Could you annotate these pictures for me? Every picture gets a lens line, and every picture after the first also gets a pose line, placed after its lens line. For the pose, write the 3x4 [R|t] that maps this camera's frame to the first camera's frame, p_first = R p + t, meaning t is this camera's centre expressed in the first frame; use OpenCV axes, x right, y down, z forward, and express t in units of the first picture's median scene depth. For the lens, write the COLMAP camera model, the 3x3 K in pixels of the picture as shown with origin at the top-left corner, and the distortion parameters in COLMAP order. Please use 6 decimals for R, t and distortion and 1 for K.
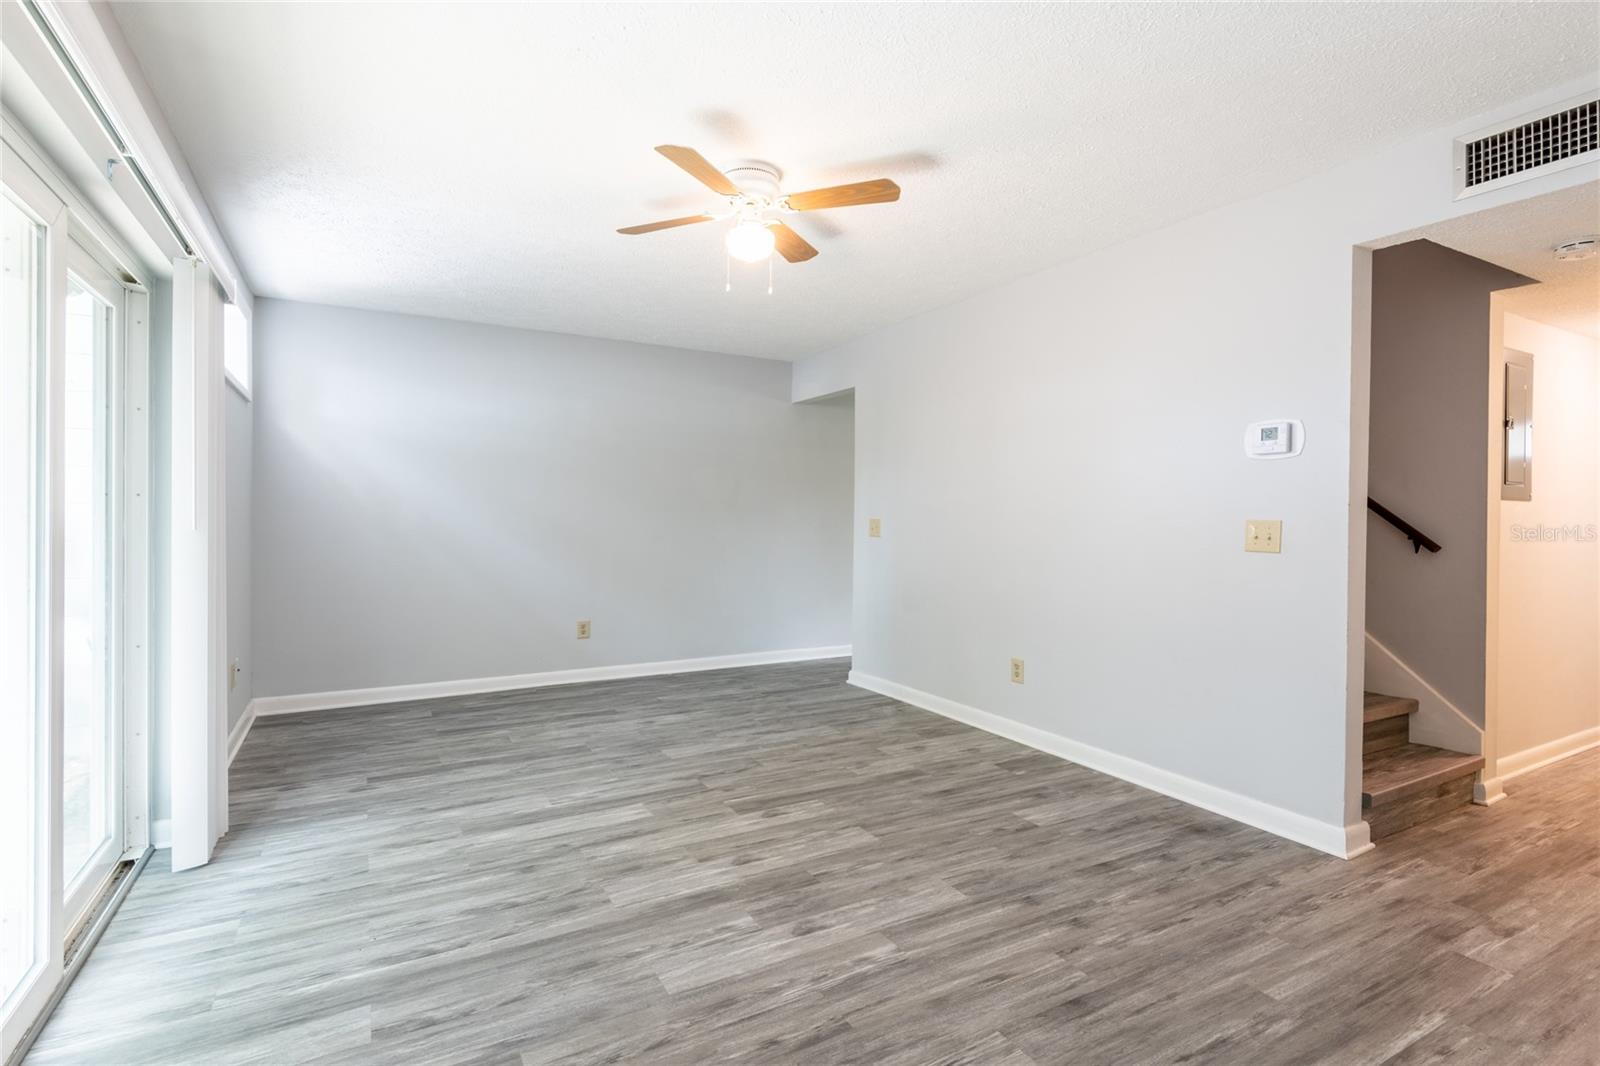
lens RADIAL K [[748.9, 0, 777.4], [0, 748.9, 524.0], [0, 0, 1]] dist [0.042651, -0.028225]
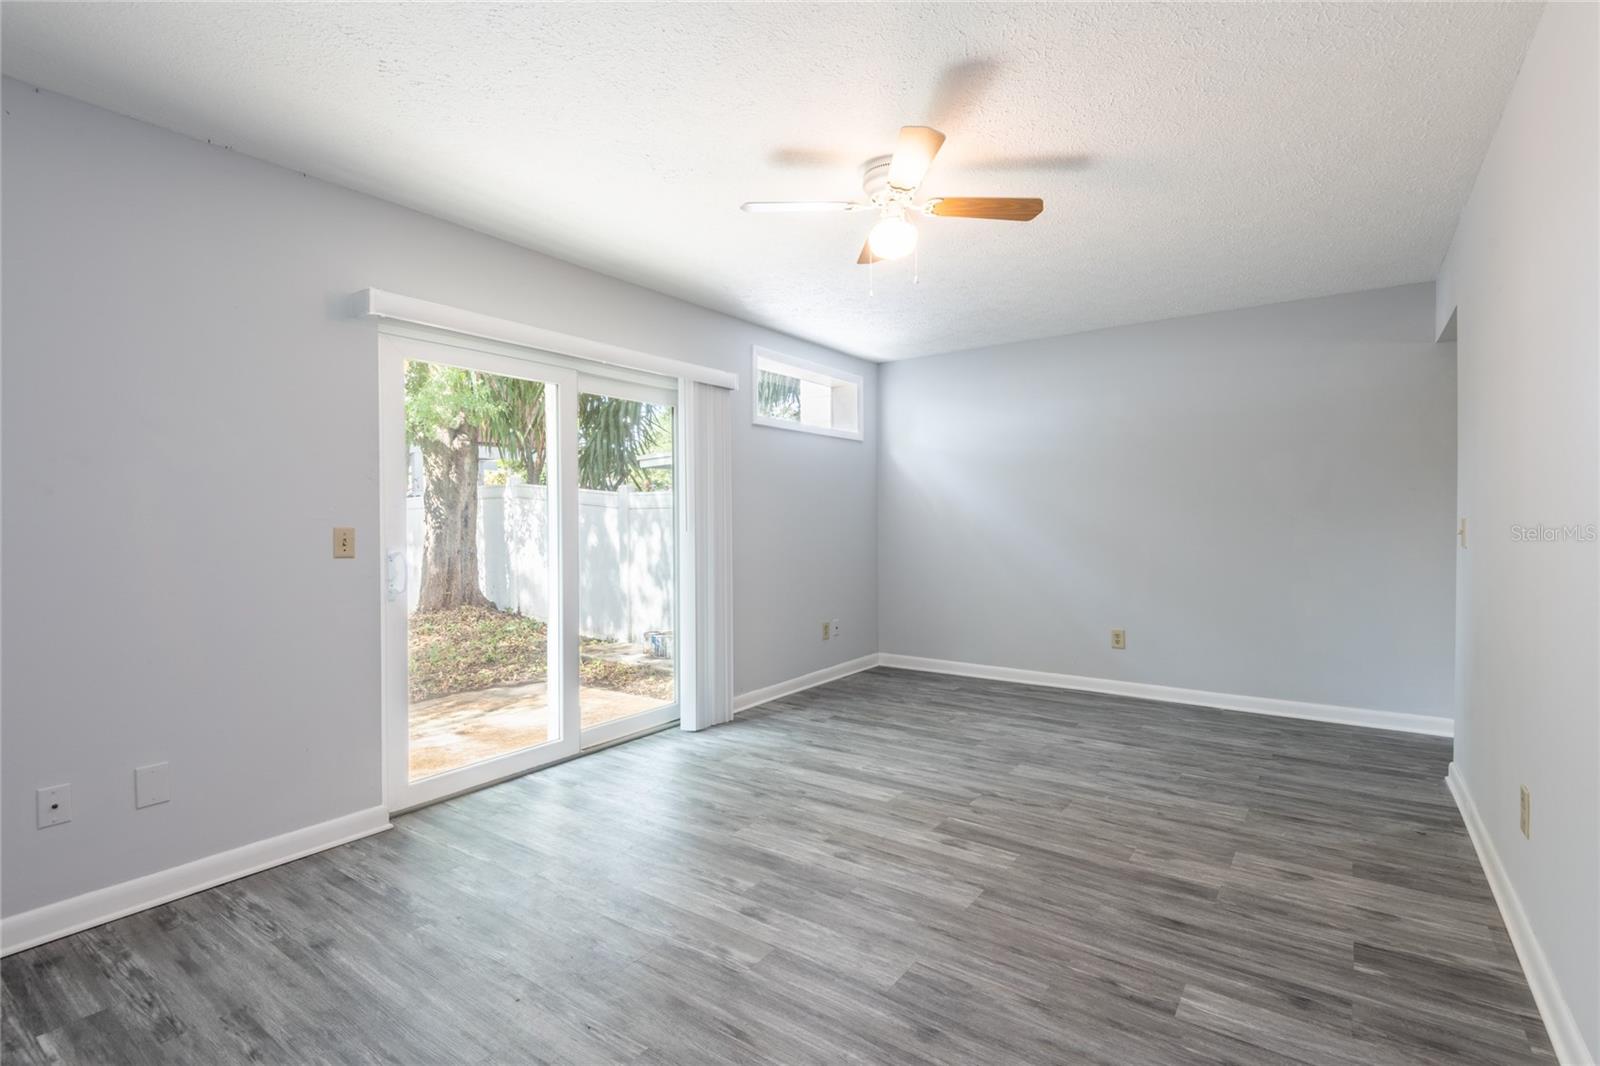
lens RADIAL K [[724.3, 0, 815.9], [0, 724.3, 518.9], [0, 0, 1]] dist [0.036575, -0.022918]
pose [[0.461374, -0.011278, -0.887134, 0.657119], [0.001951, 0.999930, -0.011697, -0.004279], [0.887204, 0.003666, 0.461363, 0.395958]]
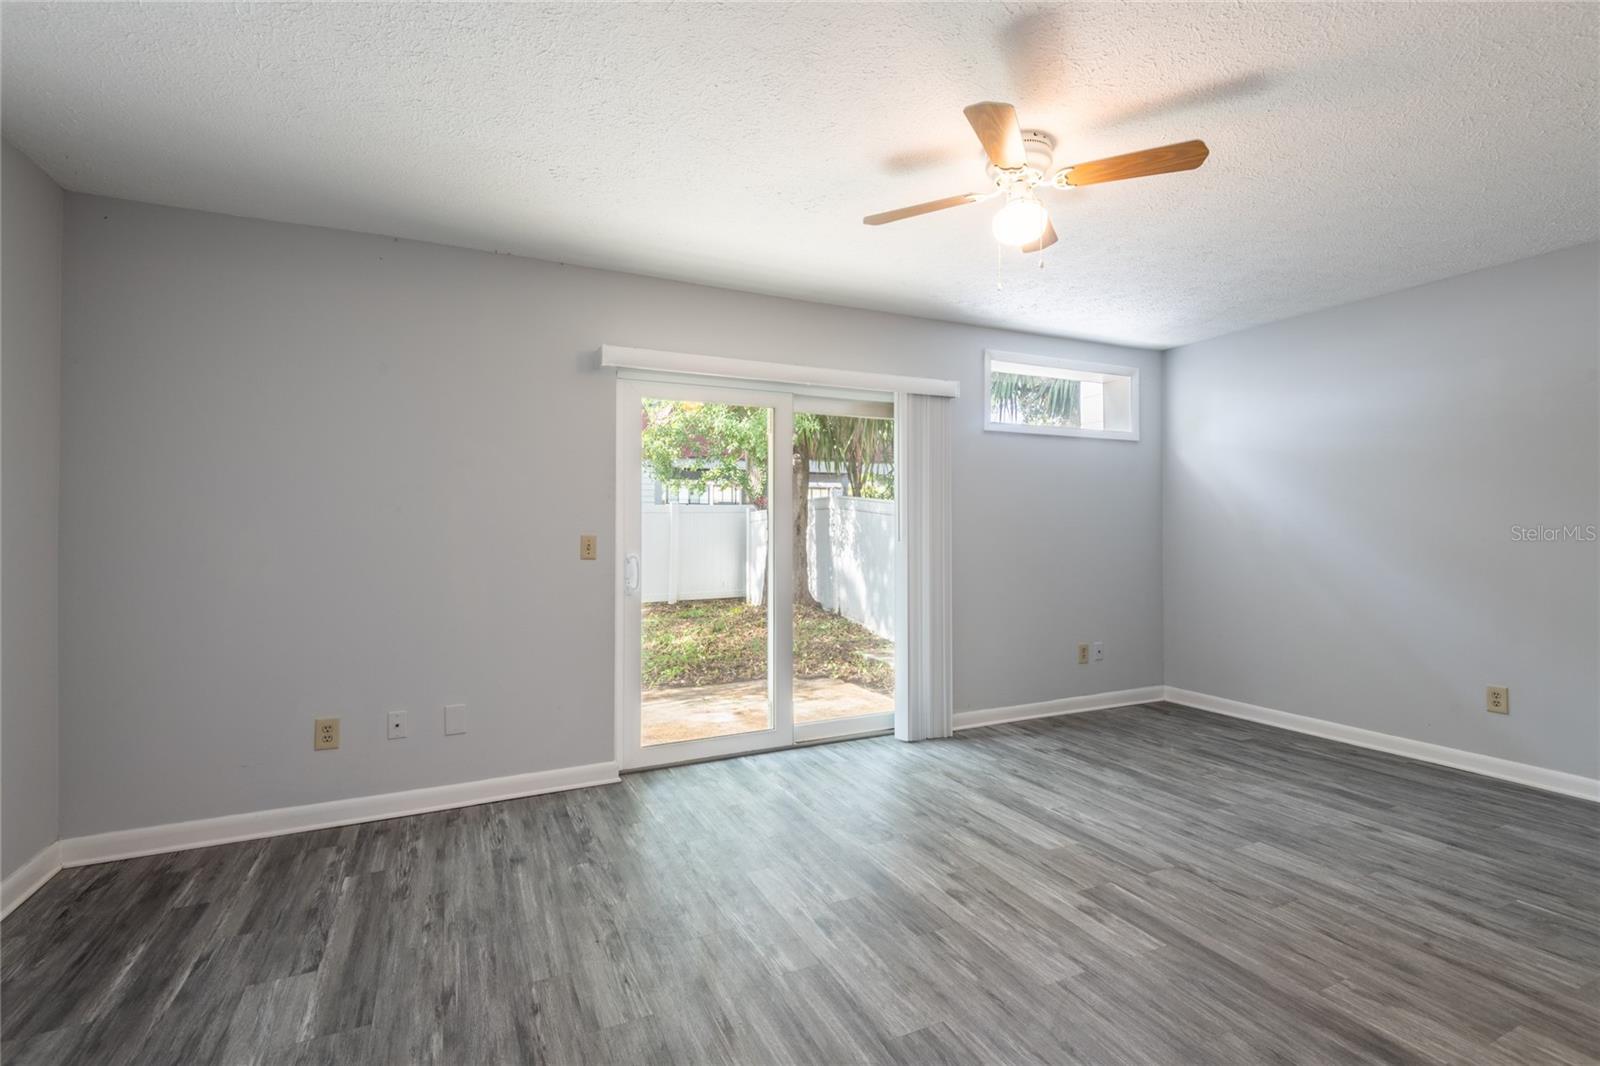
lens RADIAL K [[724.3, 0, 815.9], [0, 724.3, 518.9], [0, 0, 1]] dist [0.036575, -0.022918]
pose [[-0.009972, -0.022305, -0.999701, 0.713034], [-0.008337, 0.999718, -0.022223, -0.009154], [0.999916, 0.008113, -0.010155, 0.652963]]
